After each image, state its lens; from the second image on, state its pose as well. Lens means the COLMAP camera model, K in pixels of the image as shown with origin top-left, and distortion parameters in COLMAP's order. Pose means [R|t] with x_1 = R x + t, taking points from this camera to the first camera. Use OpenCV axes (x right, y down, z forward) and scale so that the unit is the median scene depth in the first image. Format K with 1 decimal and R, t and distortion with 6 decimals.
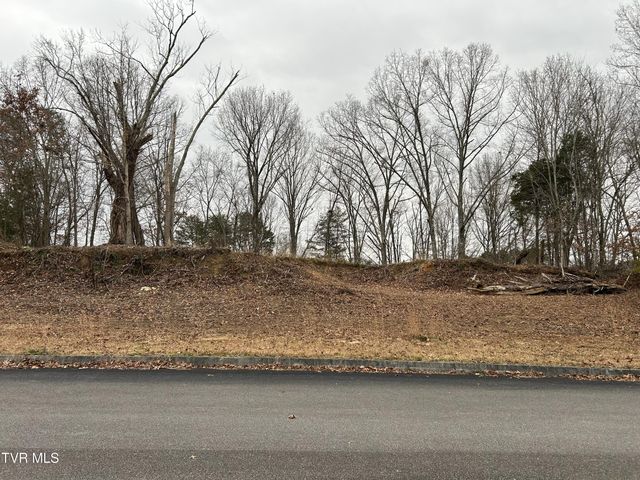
lens RADIAL K [[478.6, 0, 320.0], [0, 478.6, 240.0], [0, 0, 1]] dist [0.053548, -0.062486]
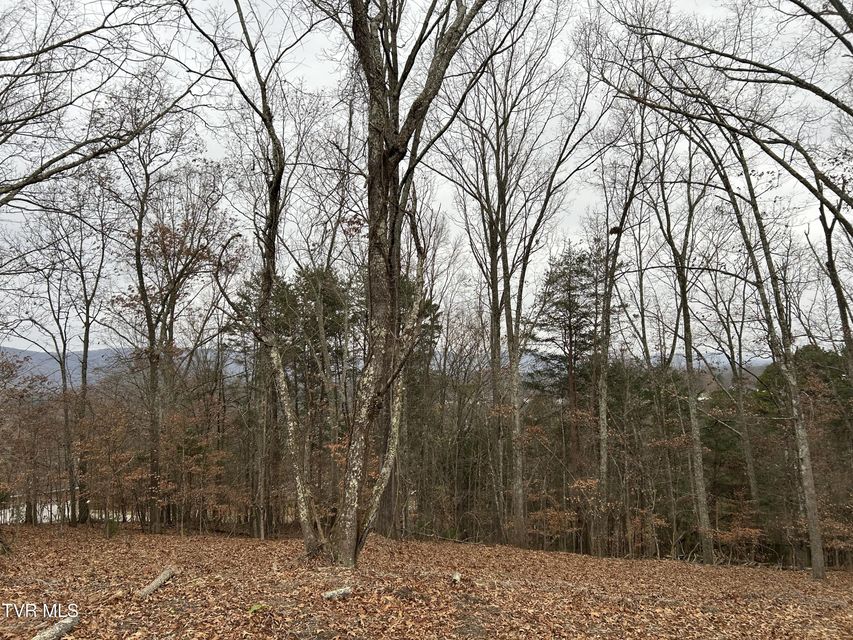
lens RADIAL K [[637.9, 0, 426.5], [0, 637.9, 320.0], [0, 0, 1]] dist [0.053548, -0.062486]
pose [[0.994765, -0.009995, -0.101696, -0.050466], [0.008805, 0.999887, -0.012144, 0.007861], [0.101806, 0.011185, 0.994741, 0.417254]]
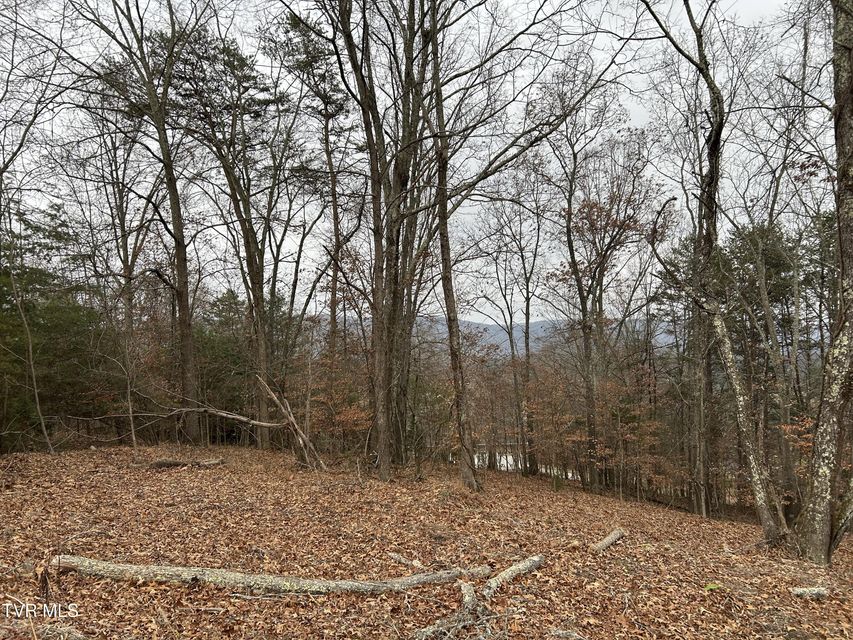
lens RADIAL K [[641.3, 0, 426.5], [0, 641.3, 320.0], [0, 0, 1]] dist [0.049429, -0.050612]
pose [[0.736359, -0.021203, -0.676259, -0.052493], [0.043874, 0.998902, 0.016454, 0.008102], [0.675167, -0.041786, 0.736480, 0.416720]]
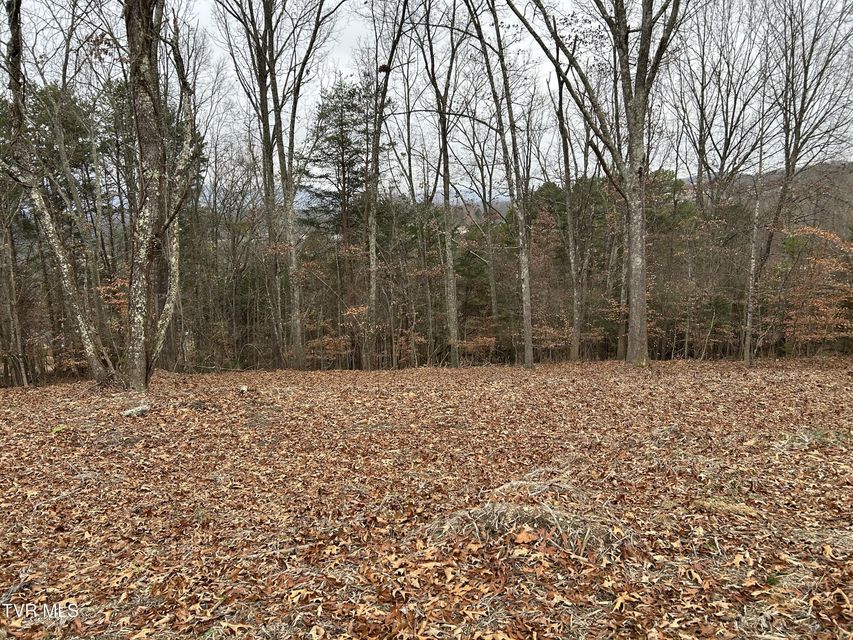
lens RADIAL K [[637.9, 0, 426.5], [0, 637.9, 320.0], [0, 0, 1]] dist [0.053548, -0.062486]
pose [[0.970853, -0.049439, 0.234521, -0.050798], [-0.008659, 0.970621, 0.240460, 0.005719], [-0.239519, -0.235482, 0.941902, 0.400914]]
